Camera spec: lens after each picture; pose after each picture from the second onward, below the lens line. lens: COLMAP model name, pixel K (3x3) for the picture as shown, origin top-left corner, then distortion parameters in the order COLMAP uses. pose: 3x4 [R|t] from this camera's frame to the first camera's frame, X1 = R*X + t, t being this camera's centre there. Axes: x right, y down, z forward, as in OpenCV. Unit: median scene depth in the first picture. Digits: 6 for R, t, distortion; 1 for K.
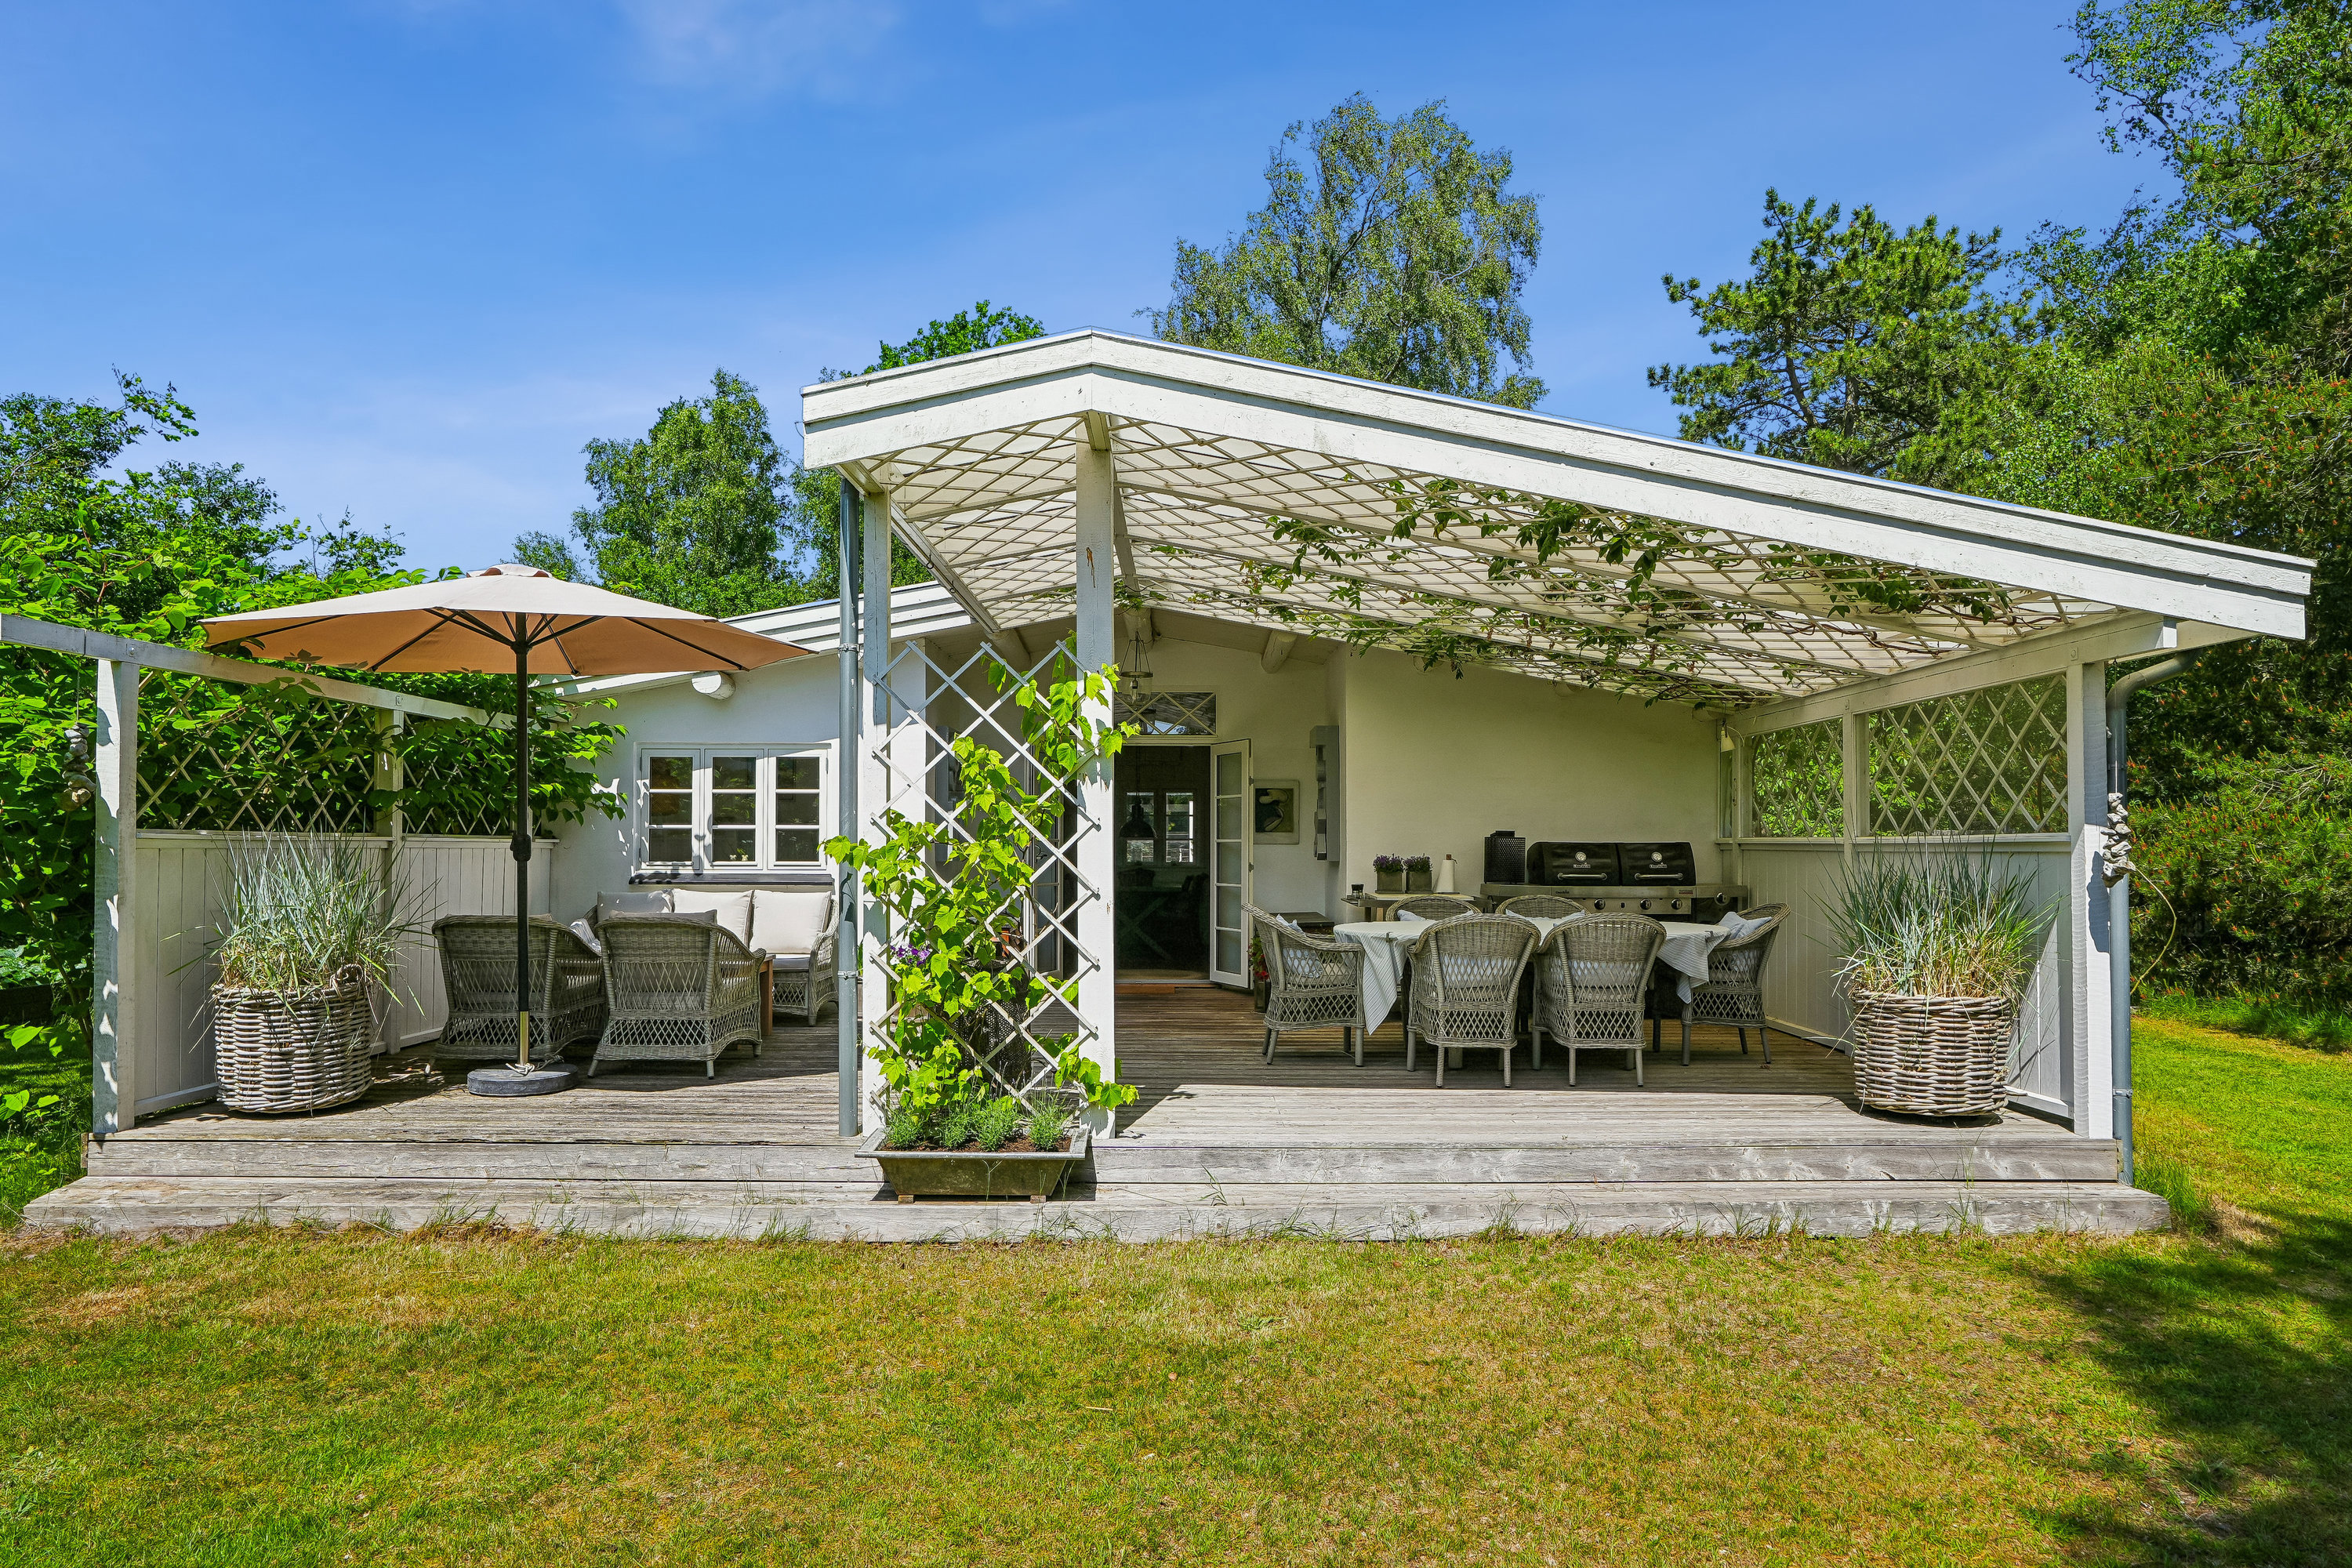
lens RADIAL K [[1433.6, 0, 1179.6], [0, 1433.6, 796.3], [0, 0, 1]] dist [-0.003032, -0.000835]
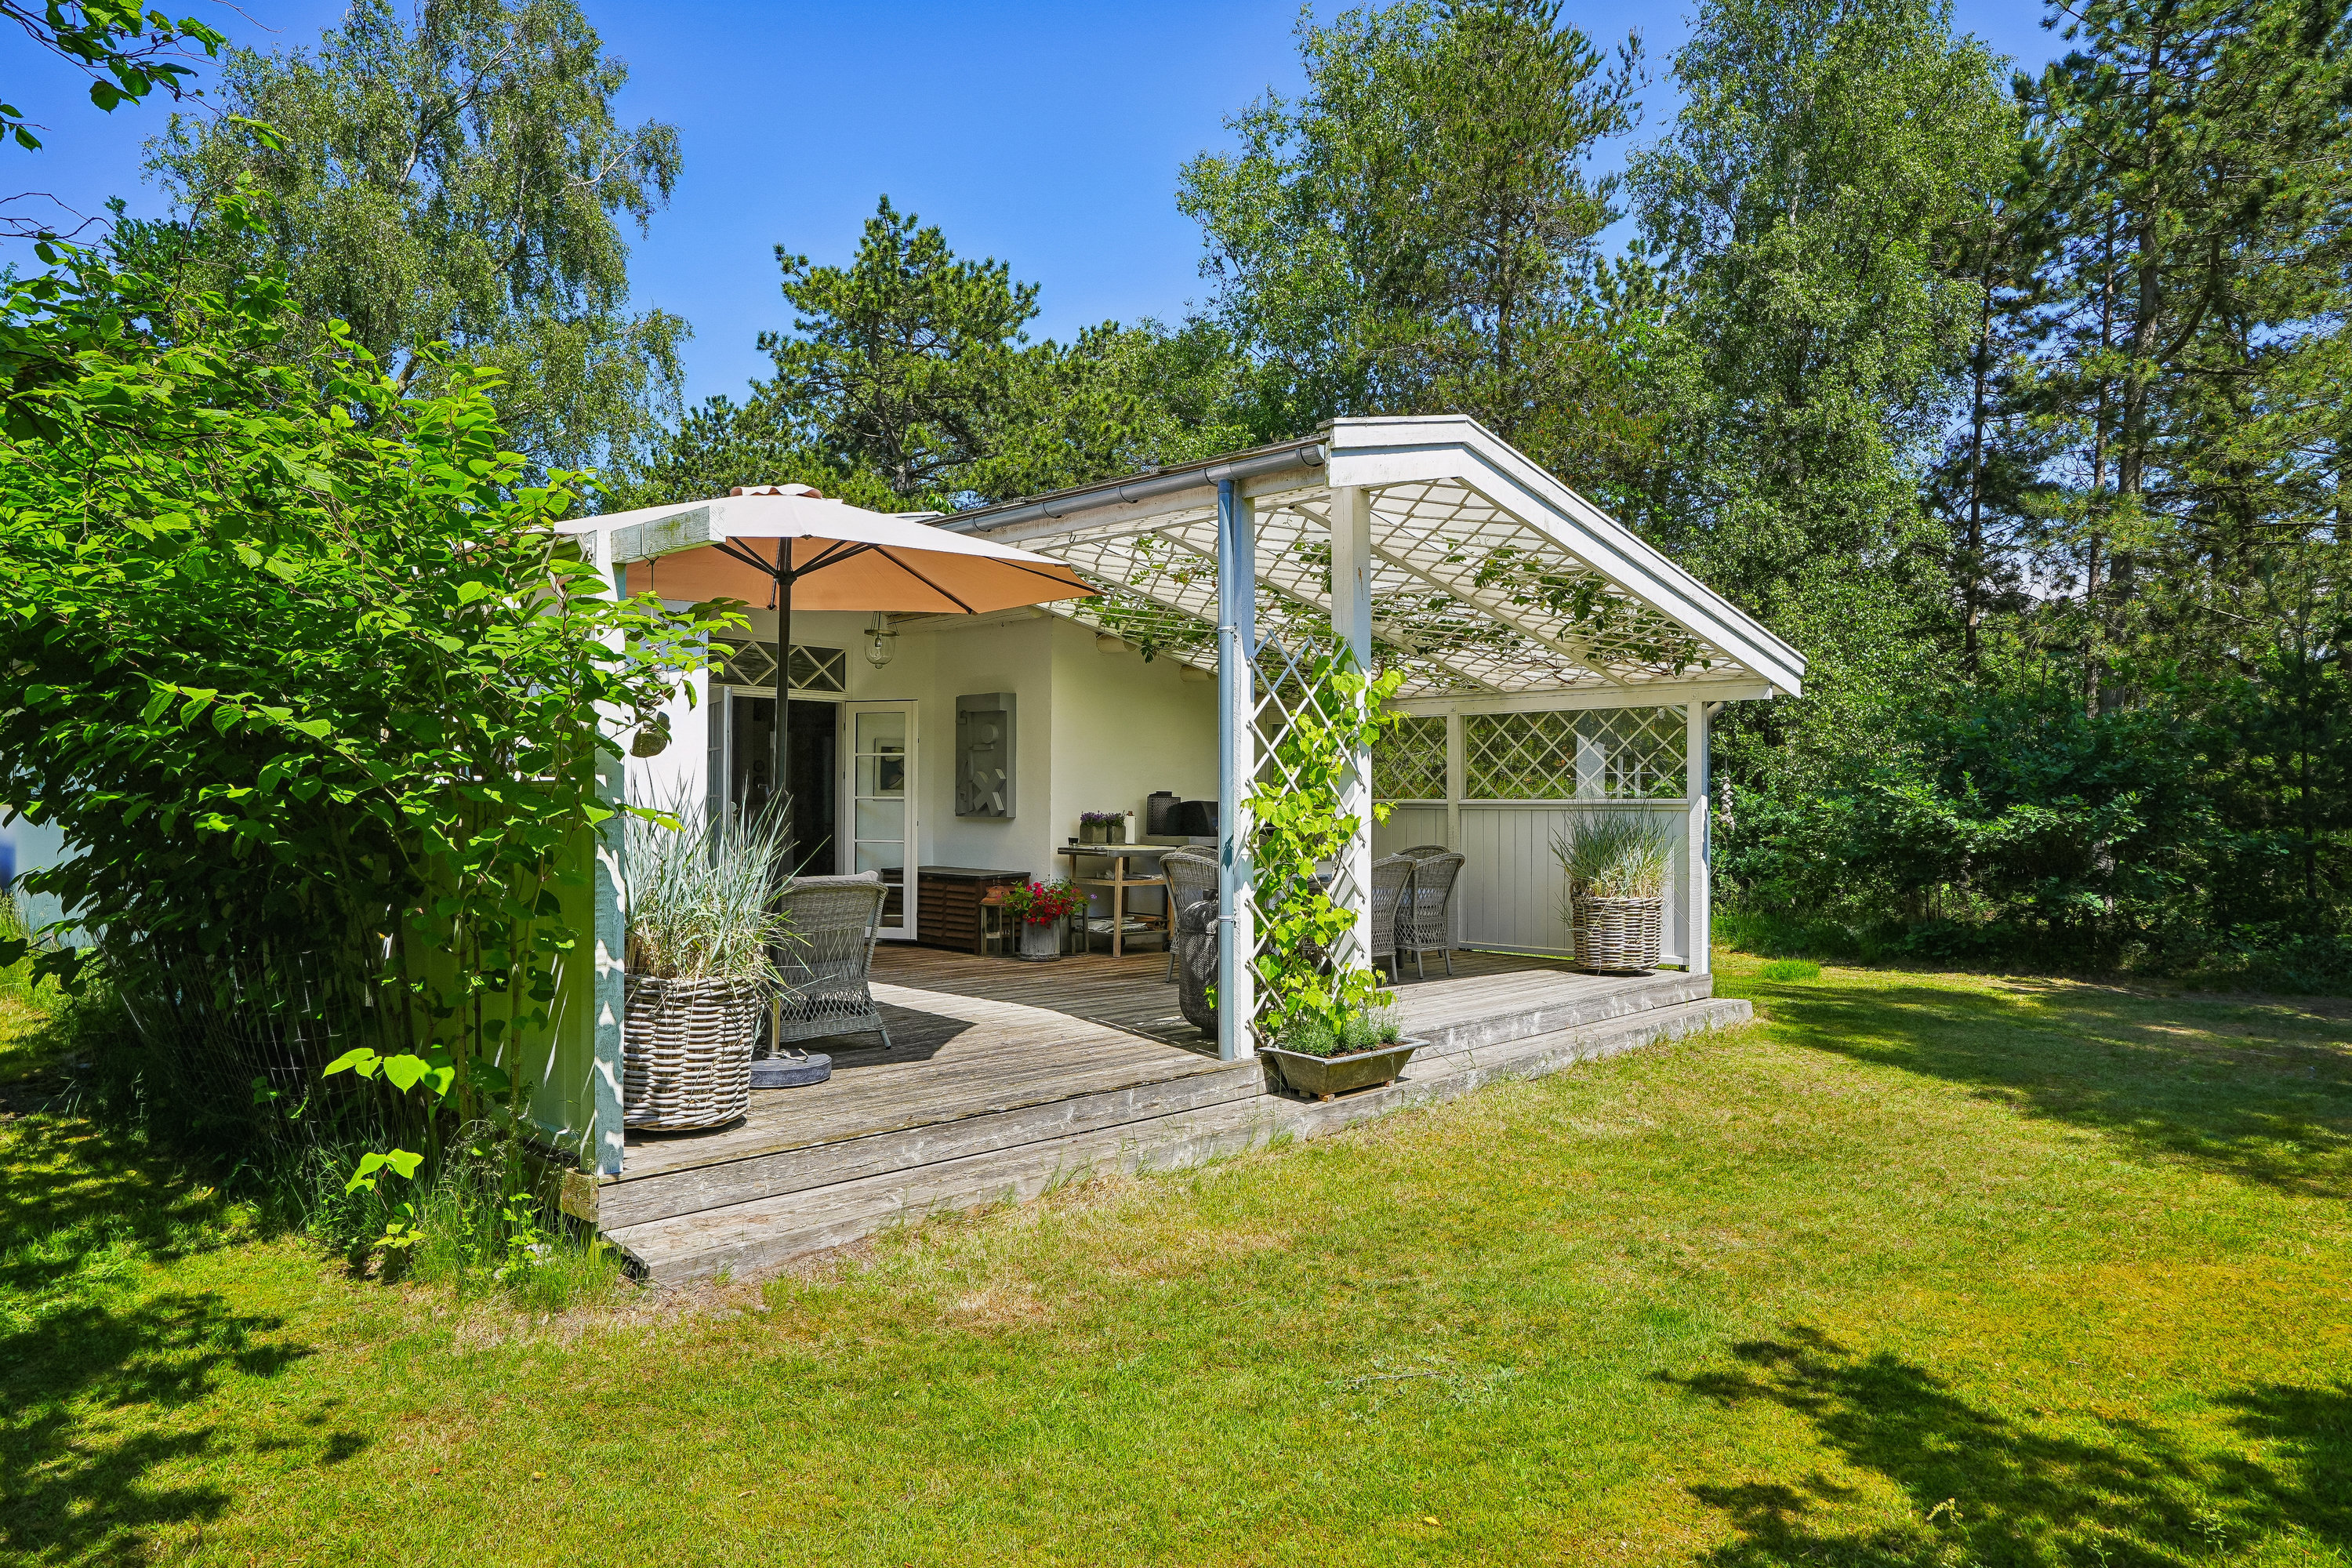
lens RADIAL K [[1501.6, 0, 1176.5], [0, 1501.6, 787.6], [0, 0, 1]] dist [-0.001577, 0.000009]
pose [[0.685028, 0.009320, 0.728457, -0.761686], [-0.027810, 0.999524, 0.013364, 0.004104], [-0.727986, -0.029413, 0.684961, 0.150441]]
